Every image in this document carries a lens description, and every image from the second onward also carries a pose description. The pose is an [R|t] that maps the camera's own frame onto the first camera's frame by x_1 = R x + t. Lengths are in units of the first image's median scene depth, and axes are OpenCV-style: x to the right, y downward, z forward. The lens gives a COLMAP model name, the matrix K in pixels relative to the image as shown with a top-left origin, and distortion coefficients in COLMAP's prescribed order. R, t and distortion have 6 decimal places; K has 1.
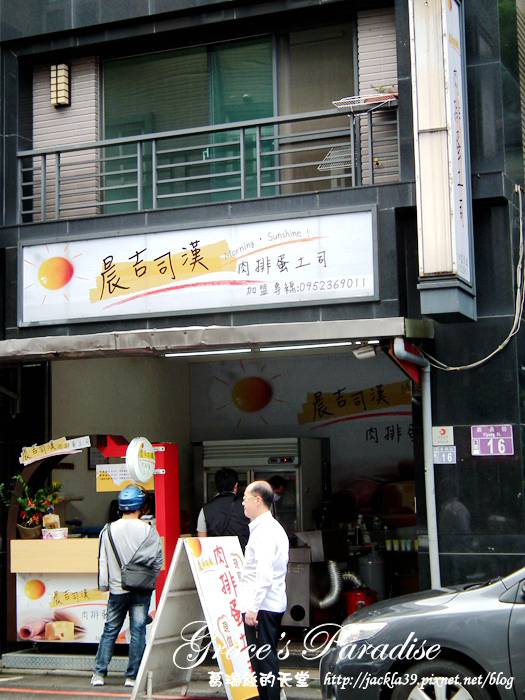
lens RADIAL K [[1206.5, 0, 262.5], [0, 1206.5, 350.0], [0, 0, 1]] dist [0.060566, 0.080445]
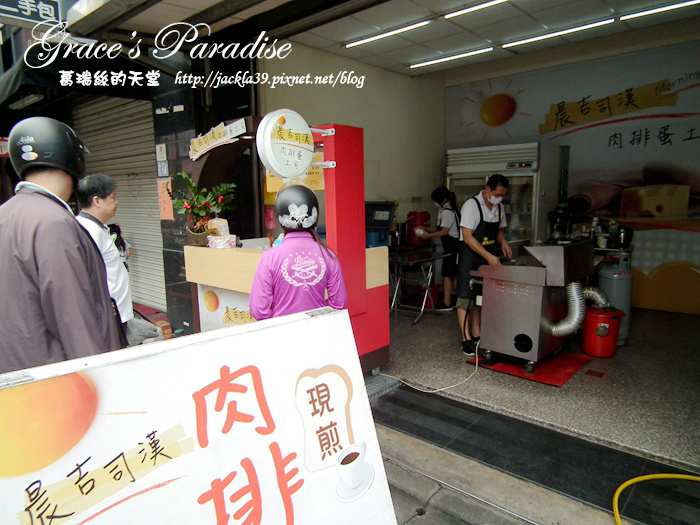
lens RADIAL K [[473.8, 0, 350.0], [0, 473.8, 262.5], [0, 0, 1]] dist [-0.000499, -0.002923]
pose [[0.942035, 0.055699, -0.330860, 0.022721], [0.030312, 0.967963, 0.249258, 0.085340], [0.334143, -0.244838, 0.910166, 0.716992]]
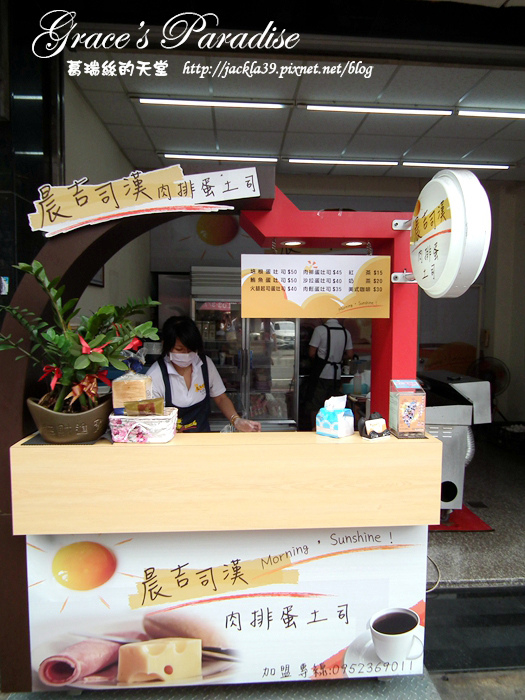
lens RADIAL K [[473.8, 0, 281.1], [0, 473.8, 347.1], [0, 0, 1]] dist [-0.000499, -0.002923]
pose [[0.896798, 0.004701, 0.442416, -0.197071], [-0.079637, 0.985327, 0.150958, 0.101036], [-0.435215, -0.170612, 0.884013, 0.845618]]
